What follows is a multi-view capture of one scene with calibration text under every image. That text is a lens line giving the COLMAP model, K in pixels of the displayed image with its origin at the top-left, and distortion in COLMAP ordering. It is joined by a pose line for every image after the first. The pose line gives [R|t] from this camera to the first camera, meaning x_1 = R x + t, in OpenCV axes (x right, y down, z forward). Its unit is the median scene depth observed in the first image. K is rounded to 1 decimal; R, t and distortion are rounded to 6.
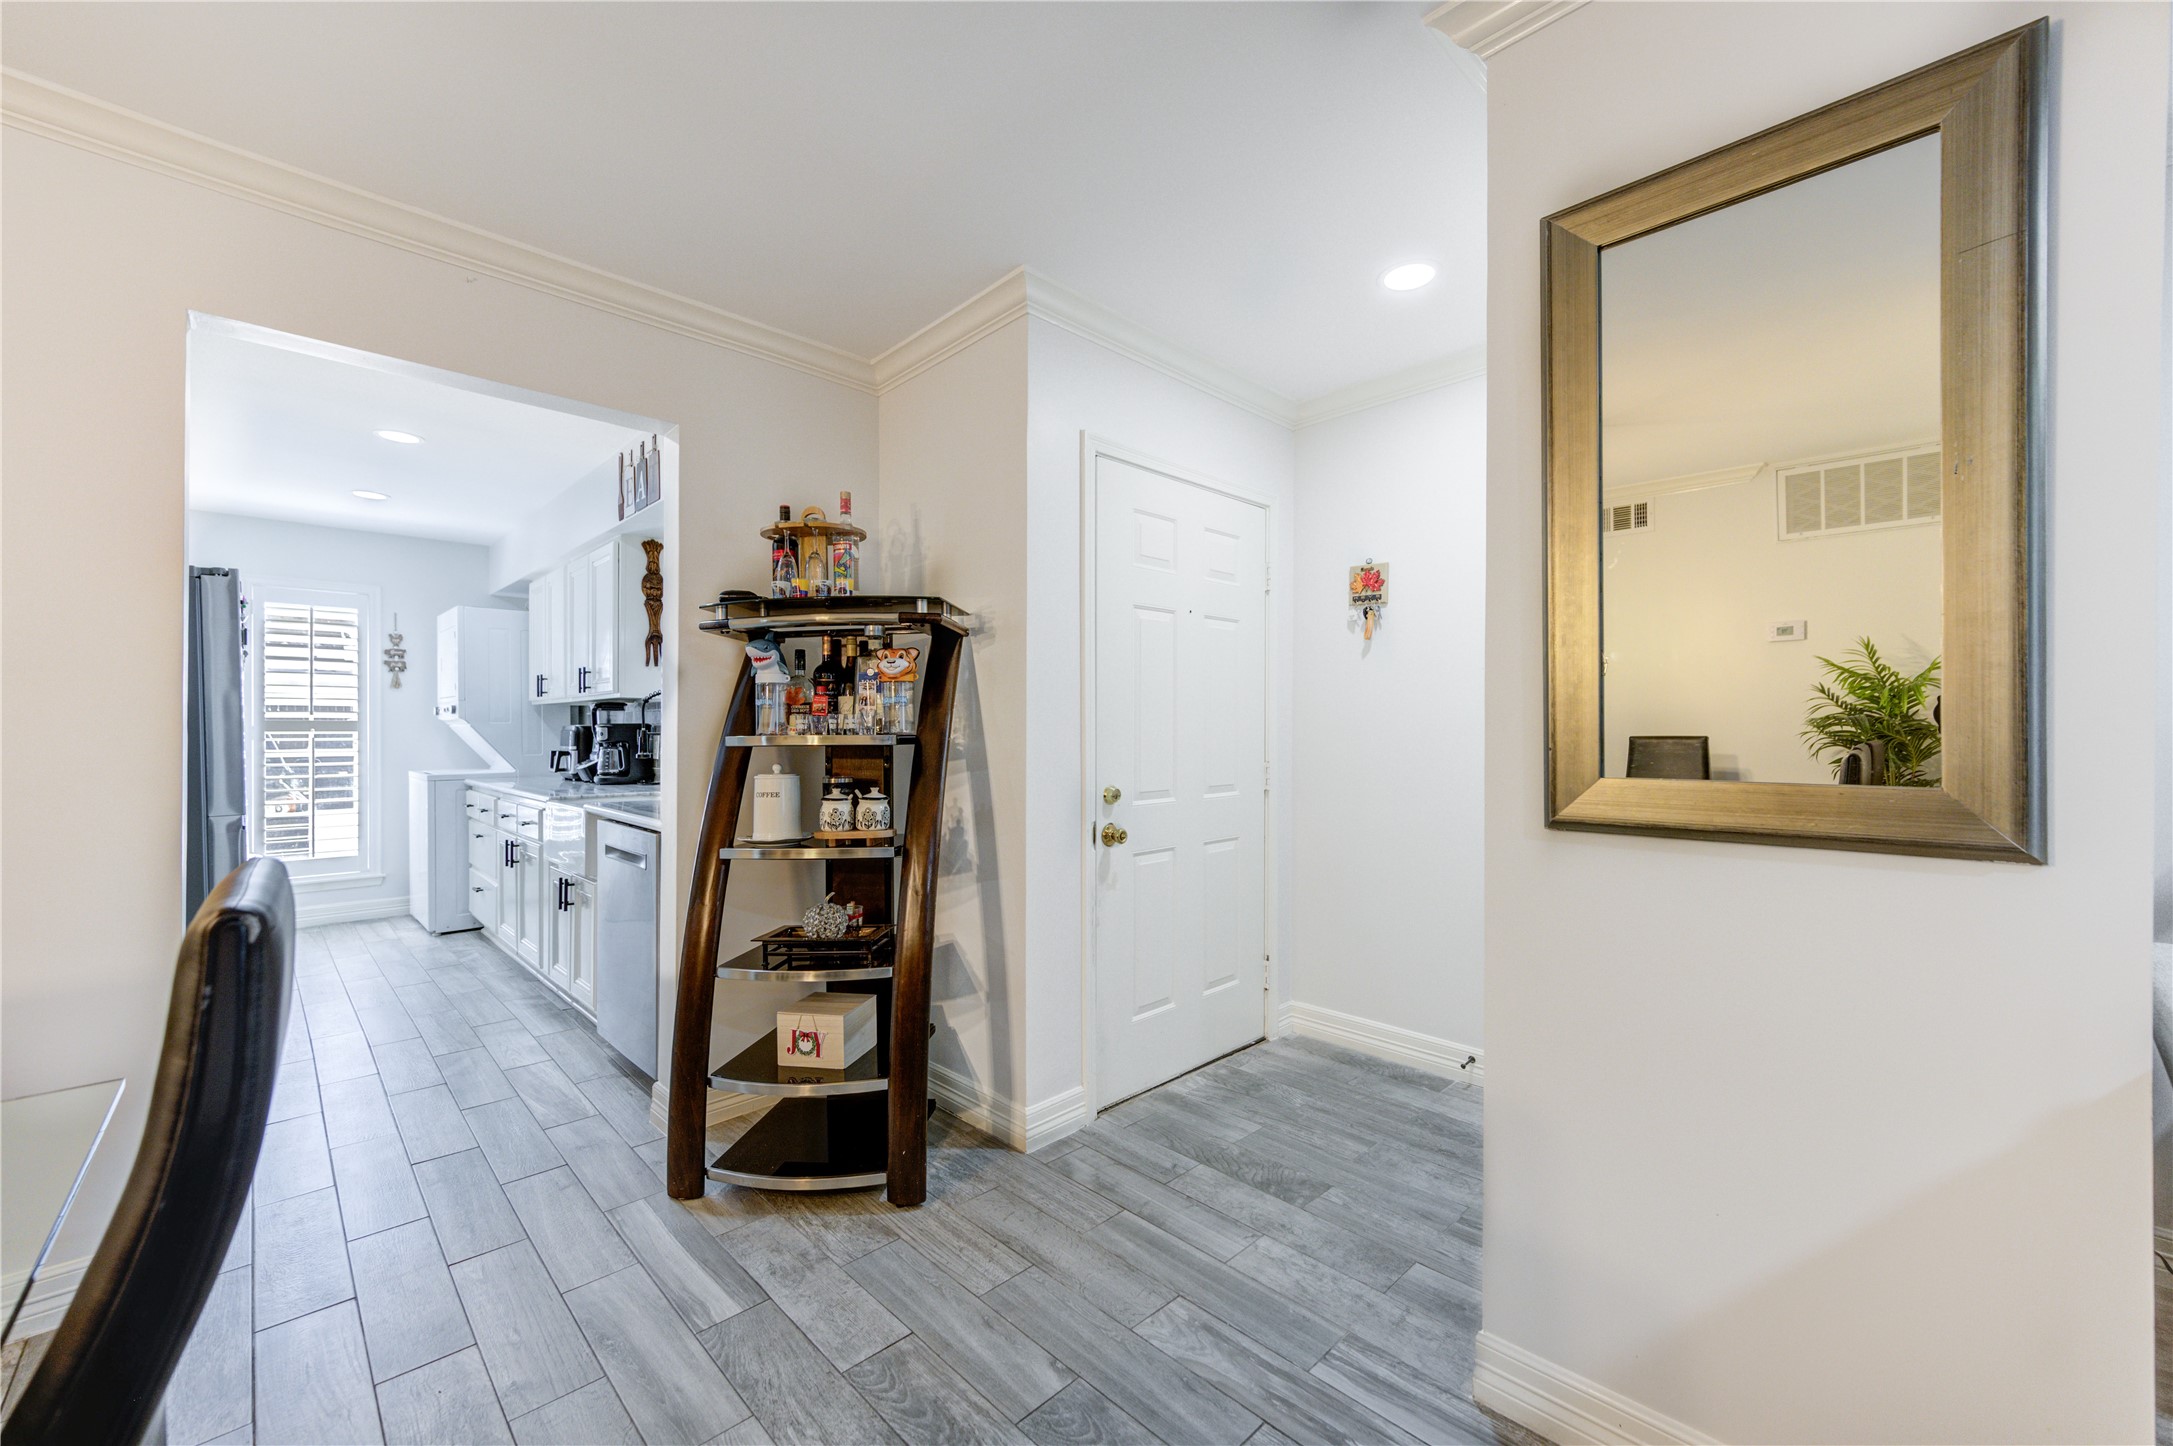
lens RADIAL K [[854.5, 0, 1098.8], [0, 854.5, 733.7], [0, 0, 1]] dist [0.001903, -0.000067]
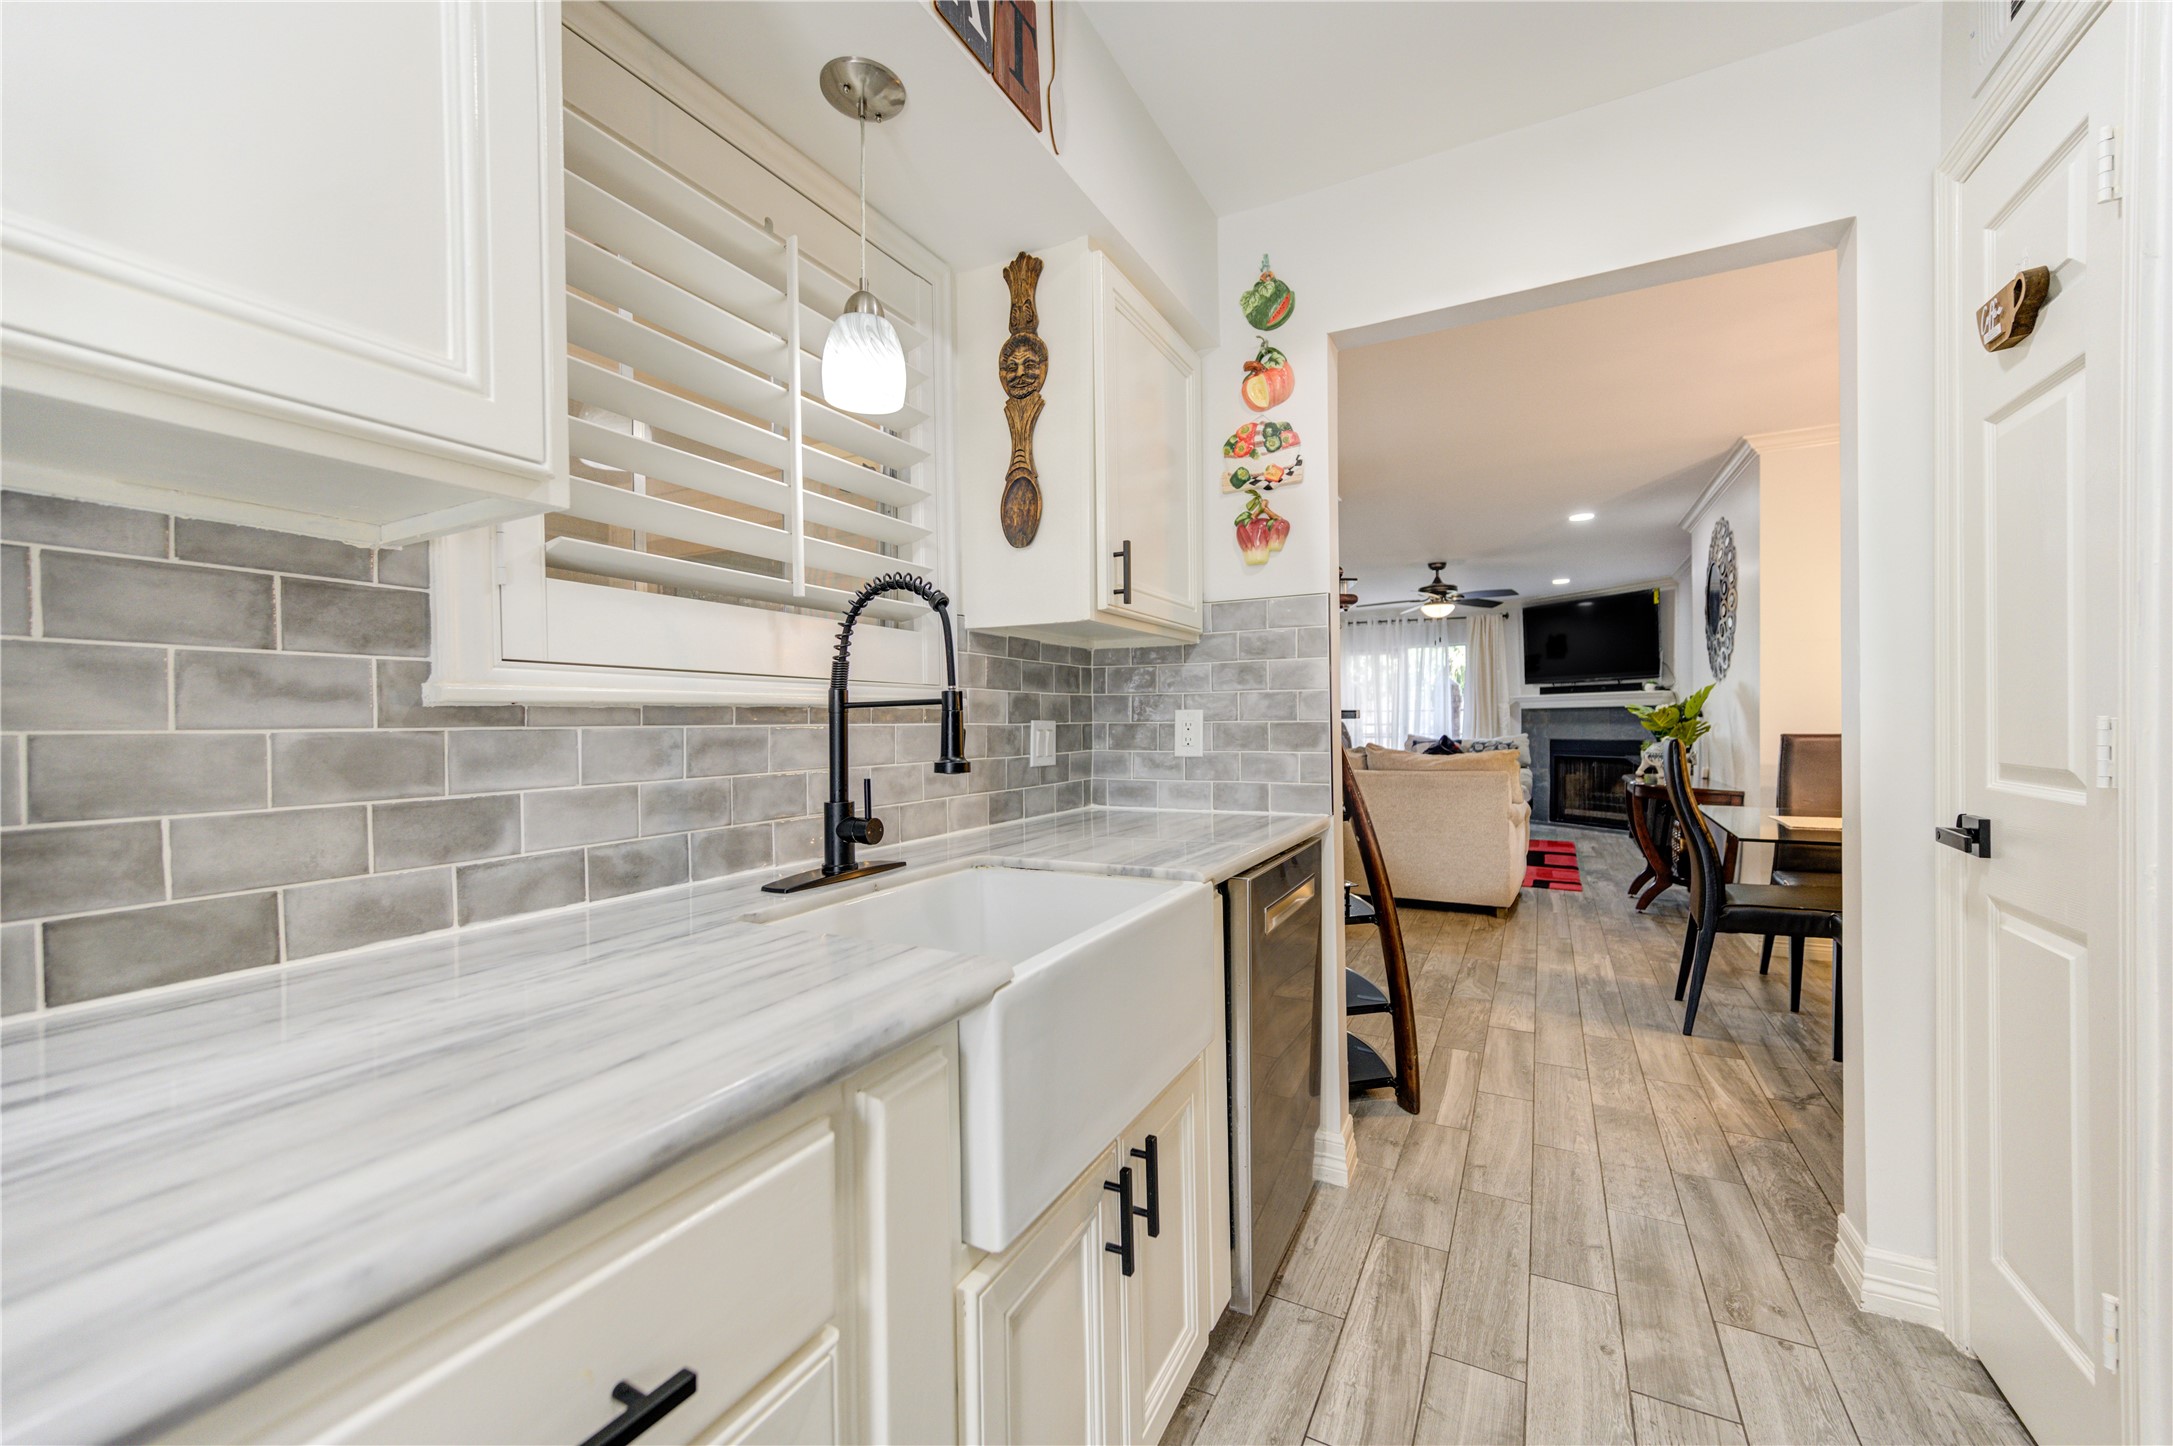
lens RADIAL K [[843.3, 0, 1094.2], [0, 843.3, 731.7], [0, 0, 1]] dist [0.002656, -0.000134]
pose [[-0.295242, -0.008016, 0.955389, -0.669800], [0.013706, 0.999826, 0.012625, 0.006573], [-0.955324, 0.016822, -0.295081, 0.805451]]
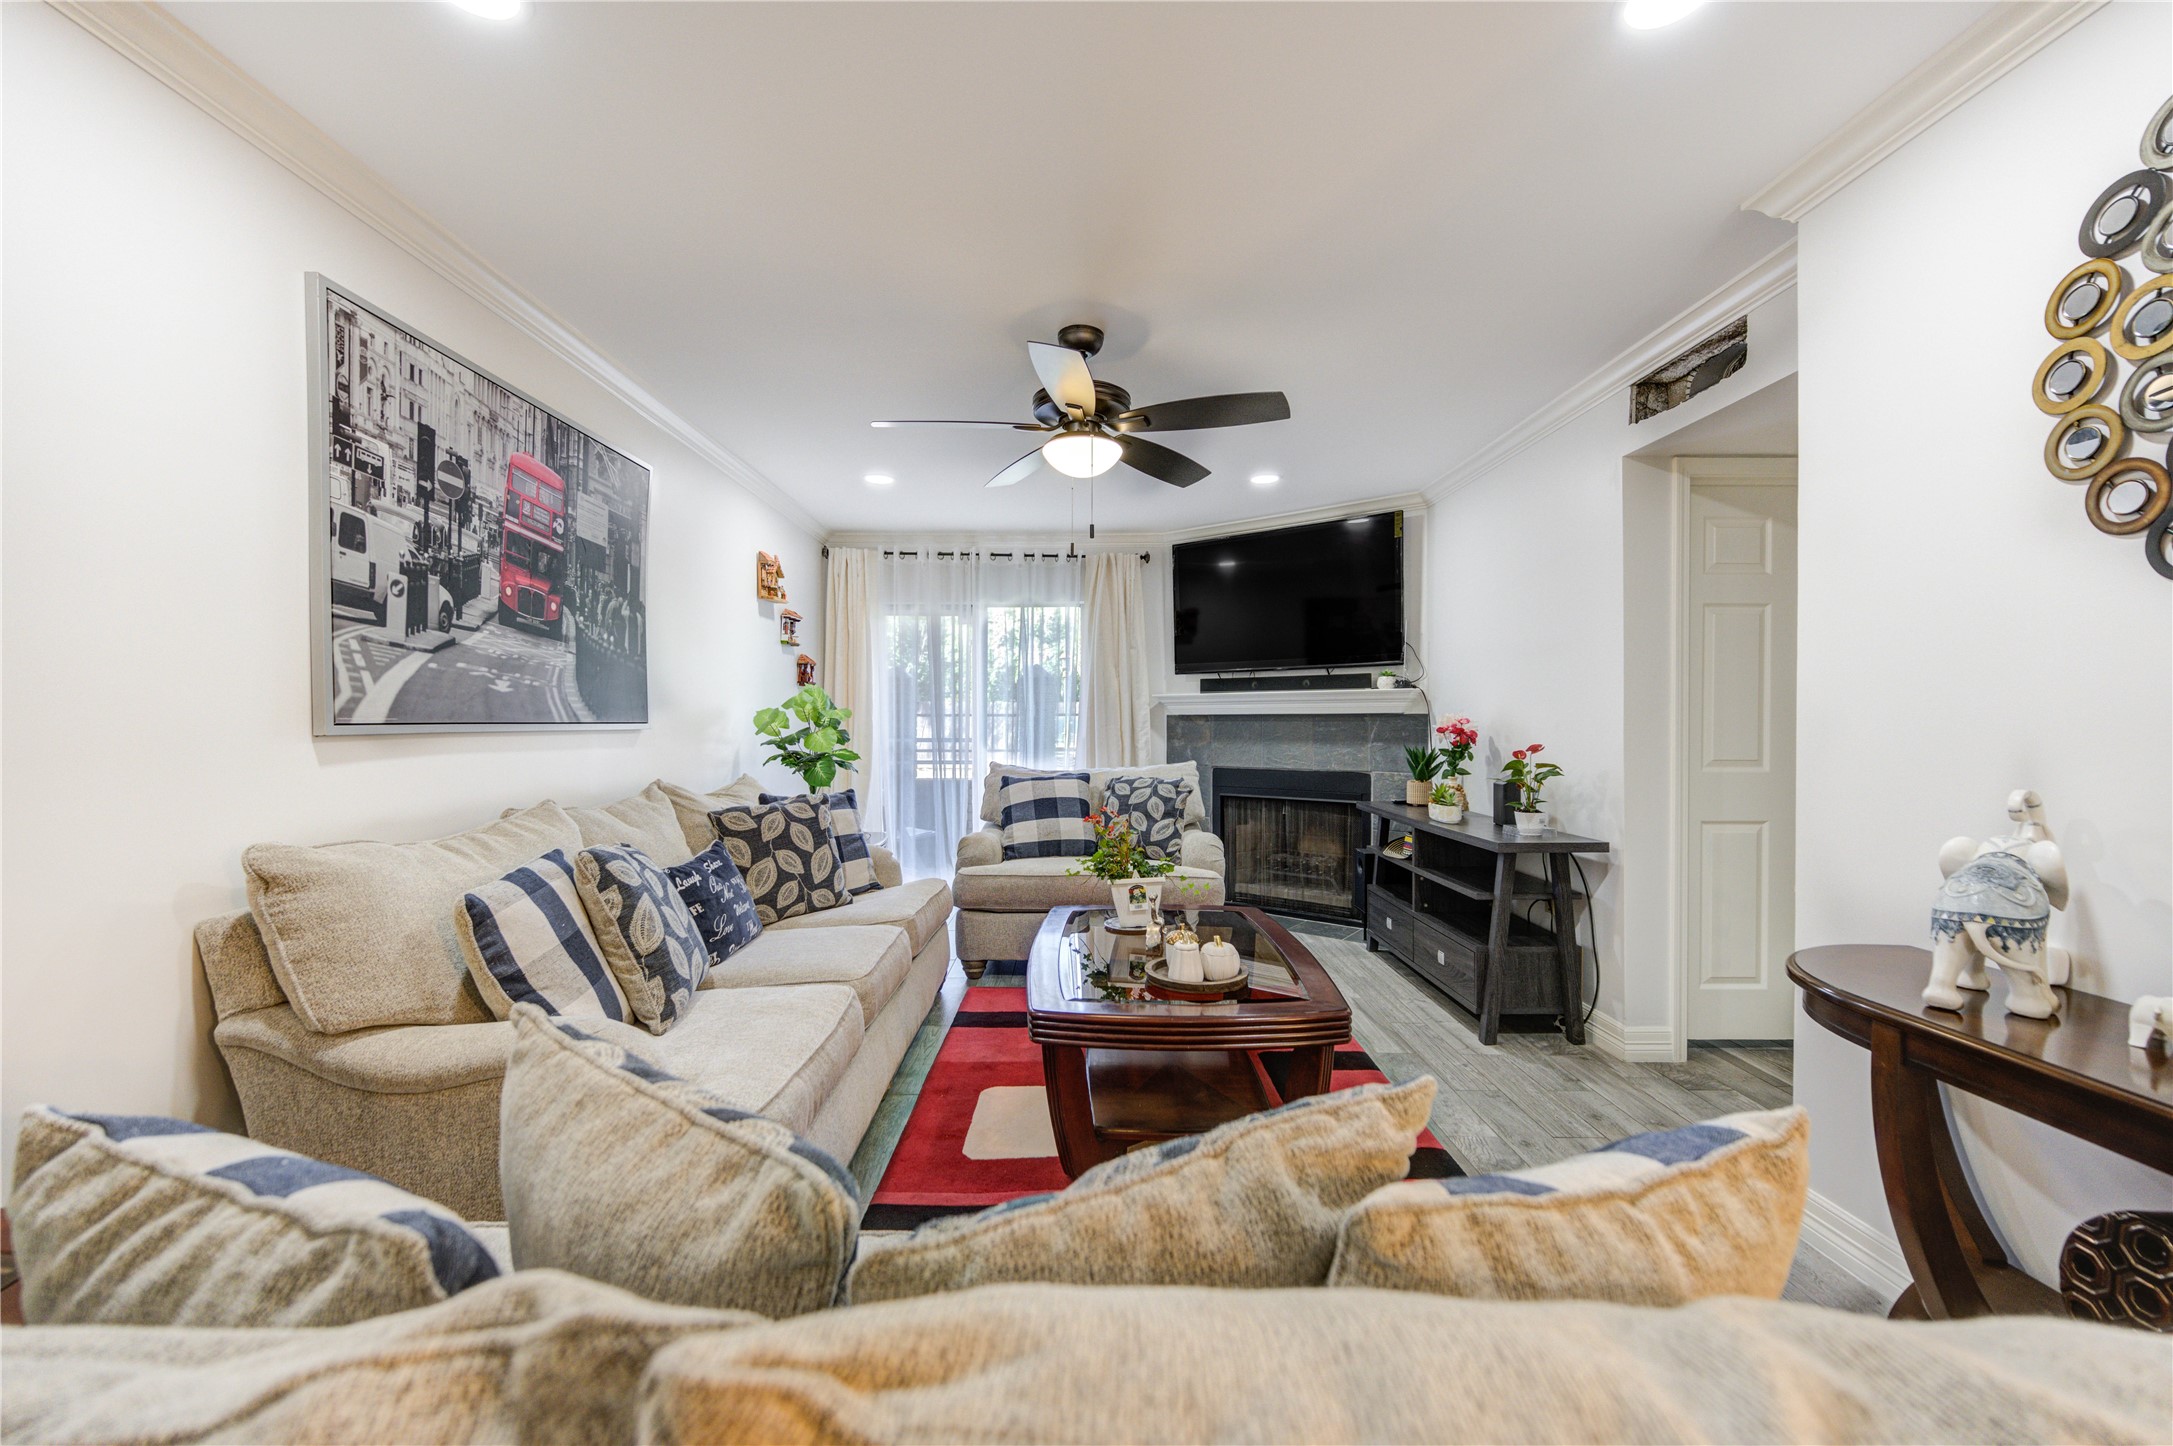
lens RADIAL K [[847.1, 0, 1085.4], [0, 847.1, 730.6], [0, 0, 1]] dist [-0.000164, -0.000454]
pose [[-0.712023, -0.007607, 0.702115, 0.194842], [0.004271, 0.999876, 0.015165, -0.005875], [-0.702143, 0.013796, -0.711902, 0.173543]]
